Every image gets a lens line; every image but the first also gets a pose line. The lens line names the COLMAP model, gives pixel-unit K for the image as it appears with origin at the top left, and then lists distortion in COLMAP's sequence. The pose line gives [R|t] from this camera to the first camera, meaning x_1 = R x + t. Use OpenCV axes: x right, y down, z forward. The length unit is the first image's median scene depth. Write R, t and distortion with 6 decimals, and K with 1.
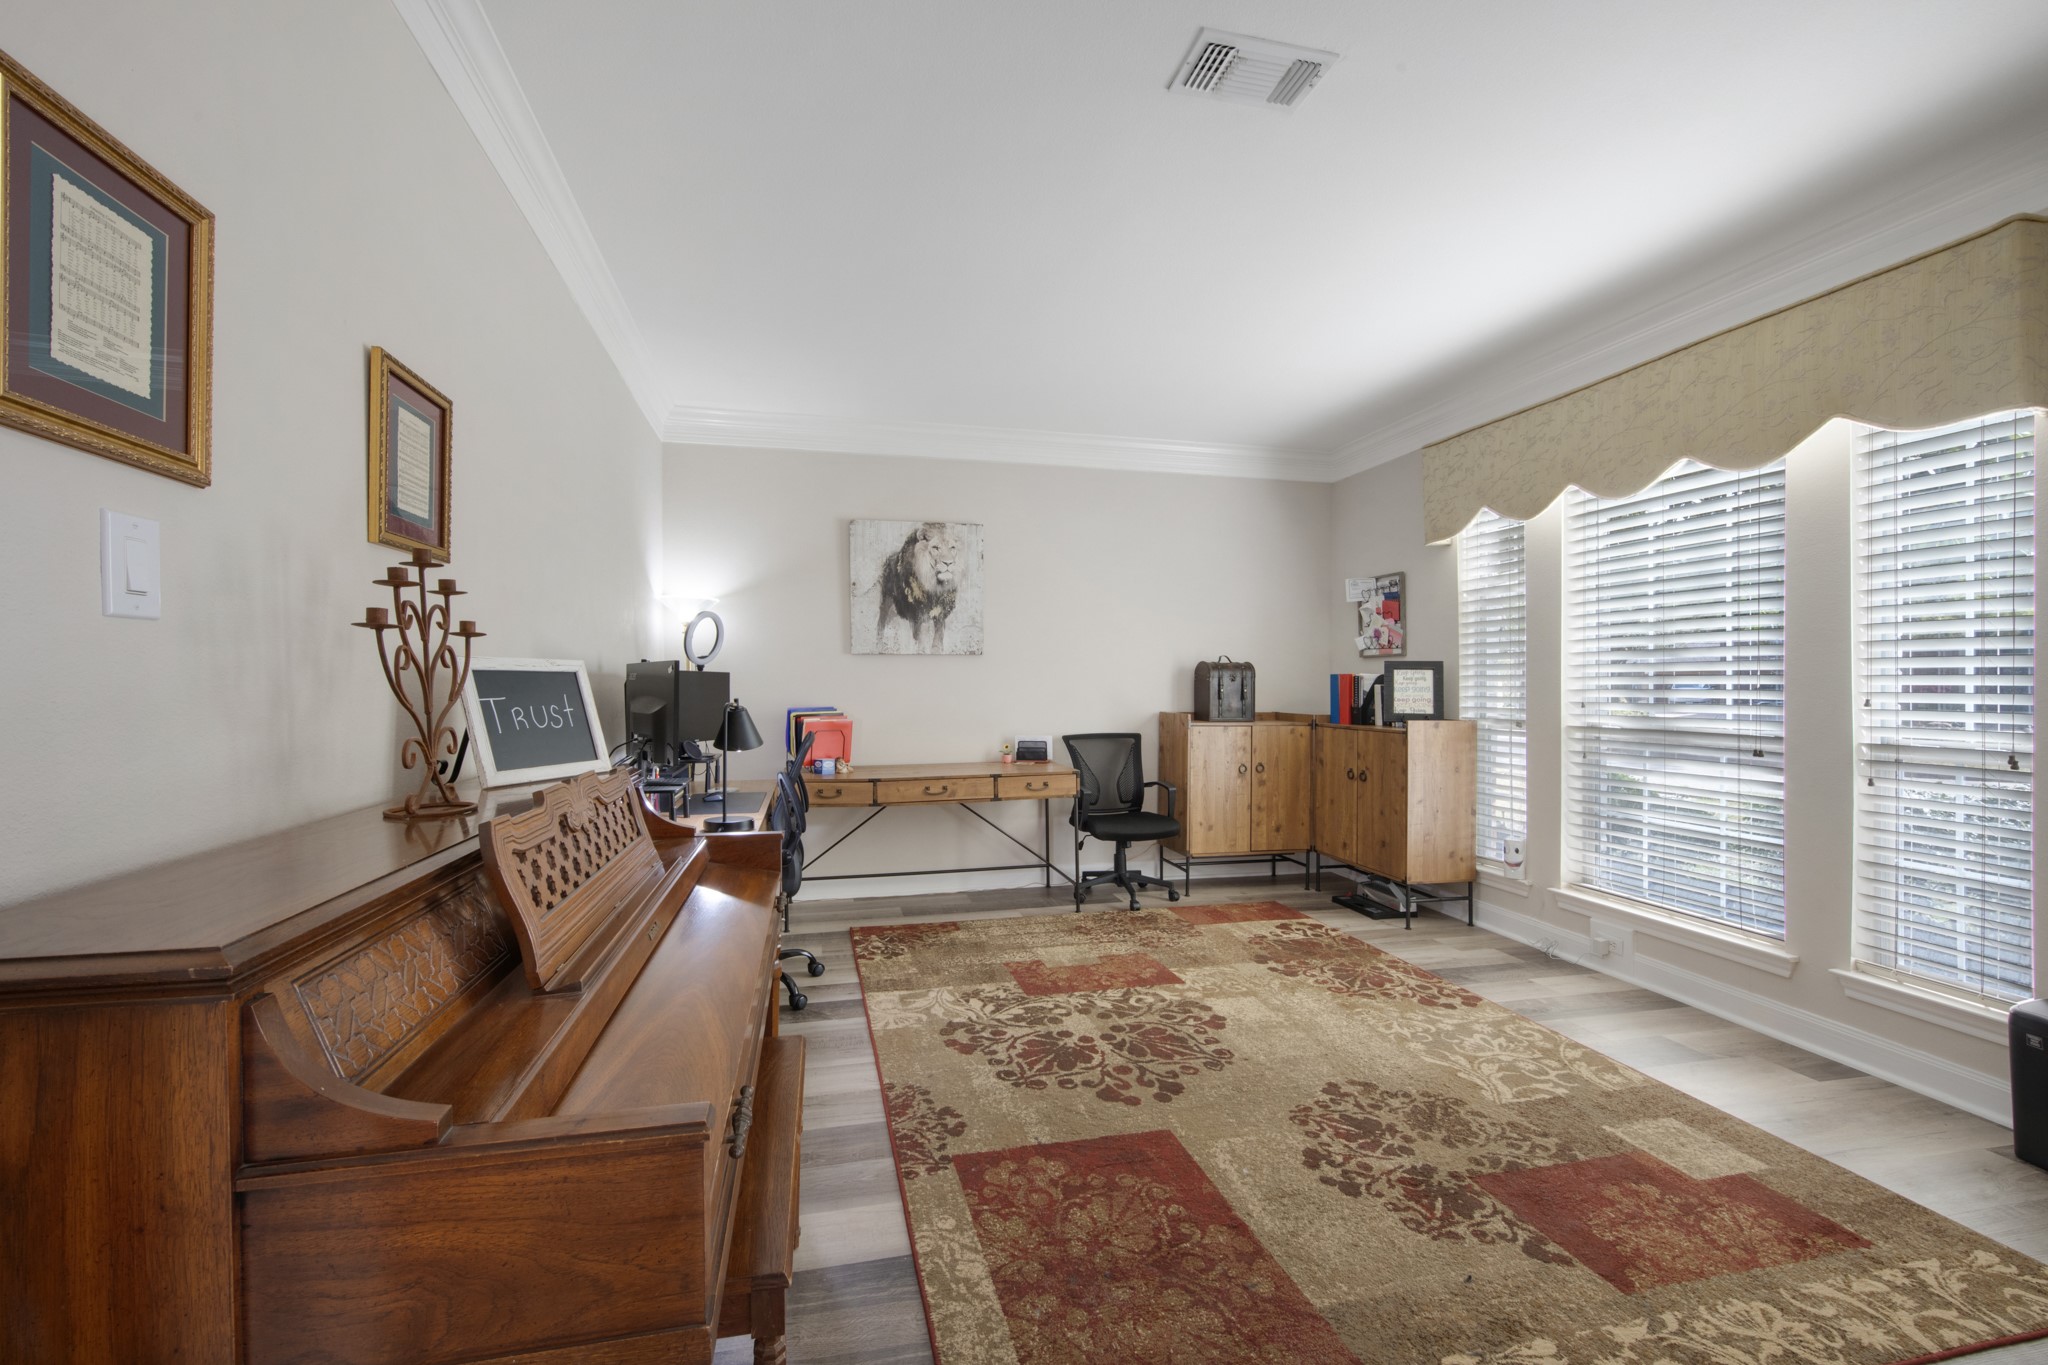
lens RADIAL K [[811.0, 0, 1046.0], [0, 811.0, 697.1], [0, 0, 1]] dist [-0.006114, 0.001618]
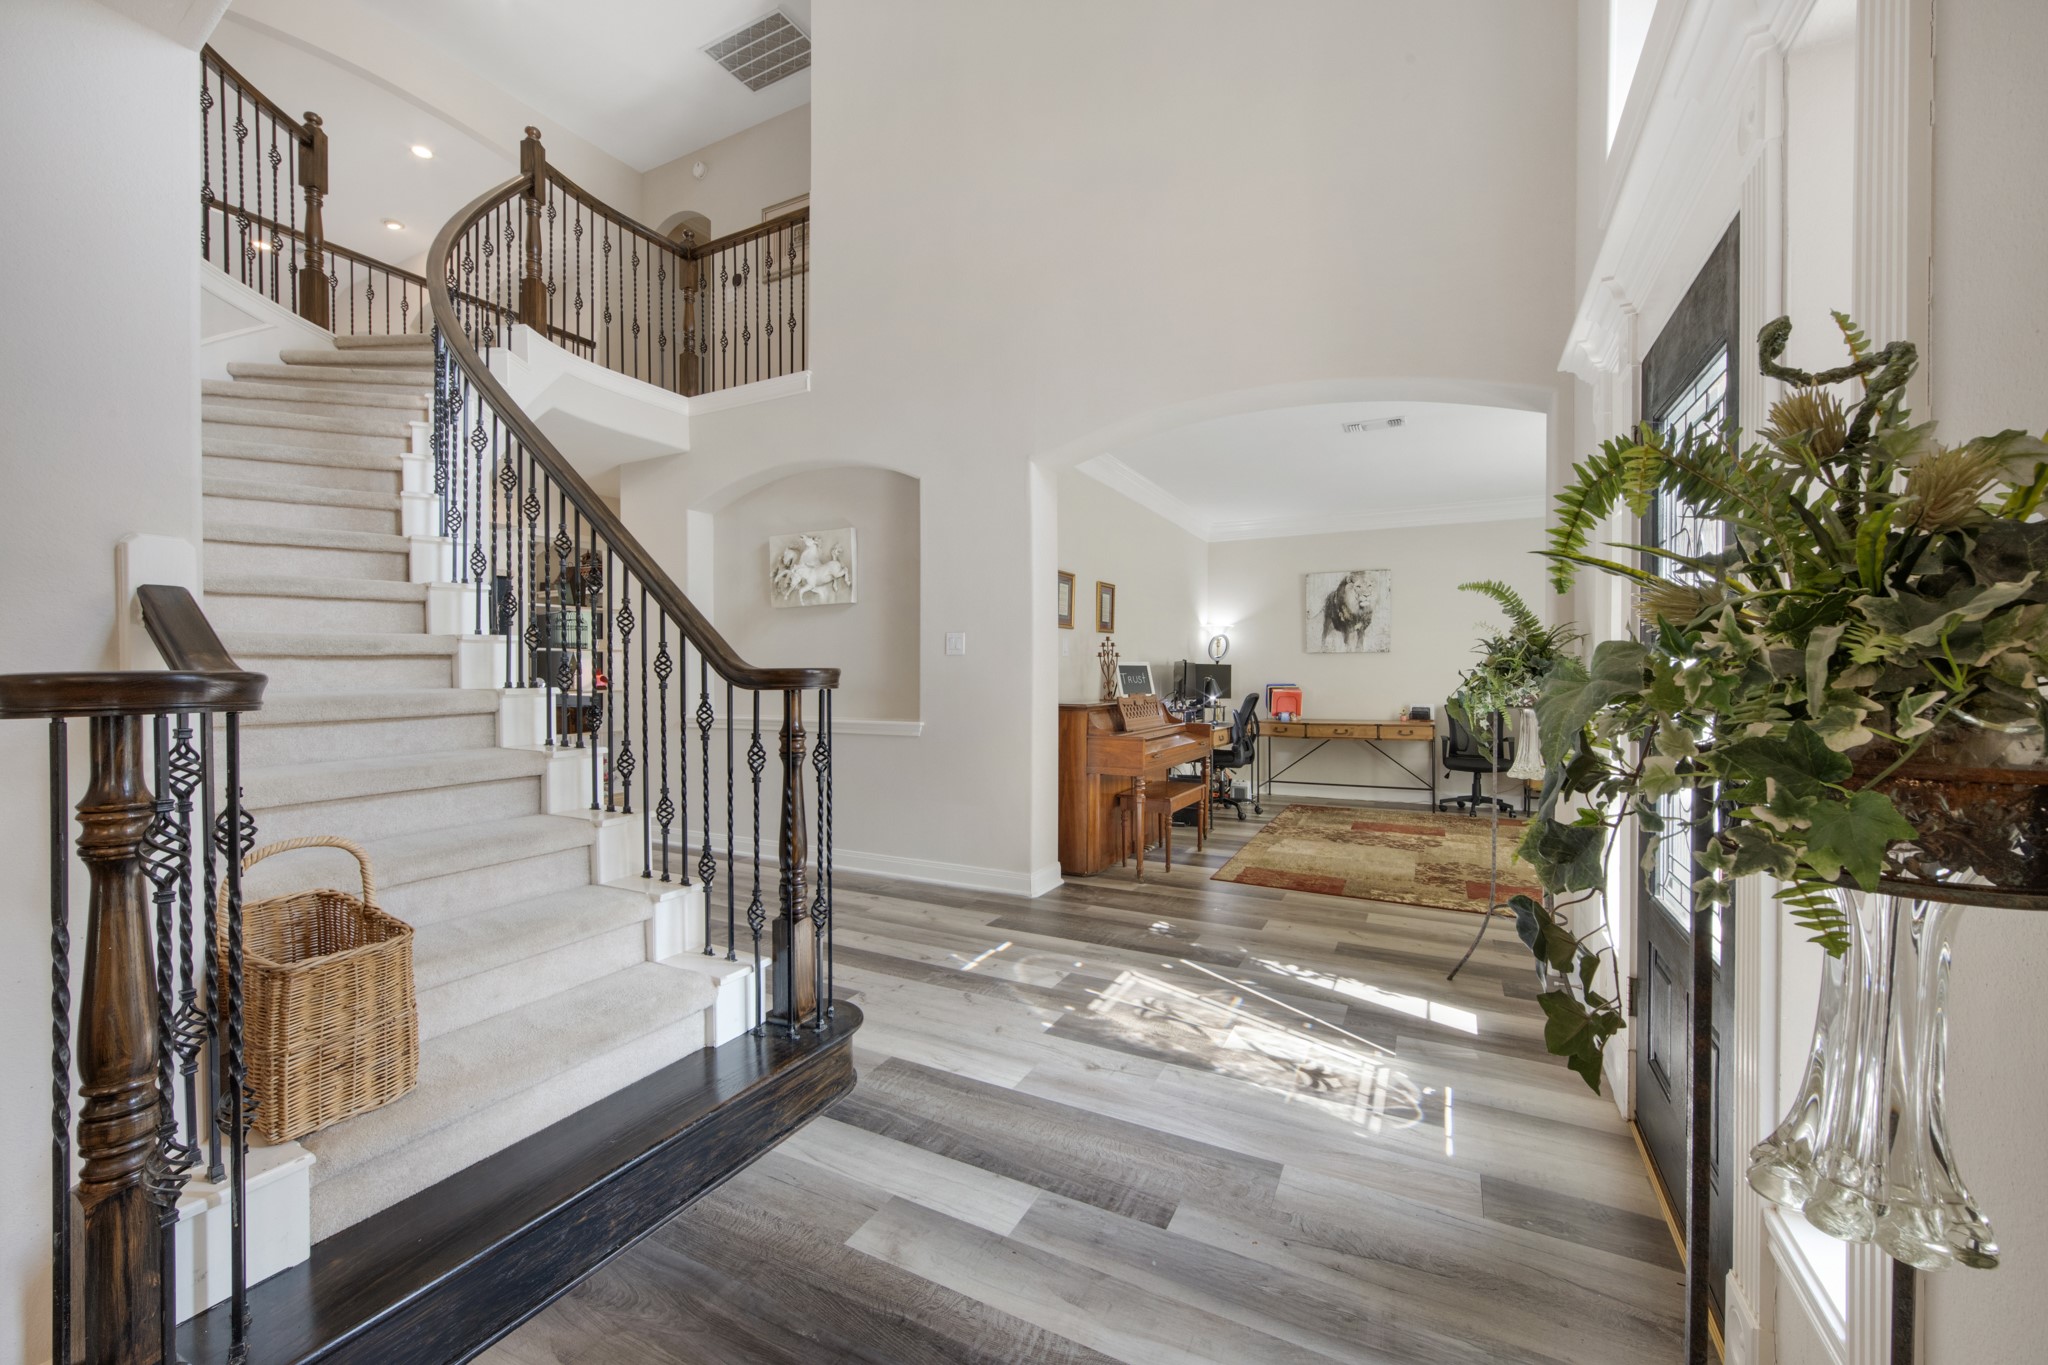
lens RADIAL K [[811.0, 0, 1041.1], [0, 811.0, 680.9], [0, 0, 1]] dist [-0.006114, 0.001618]
pose [[0.742871, 0.006987, -0.669398, 0.487408], [-0.011143, 0.999936, -0.001928, 0.015236], [0.669341, 0.008892, 0.742902, -0.642047]]
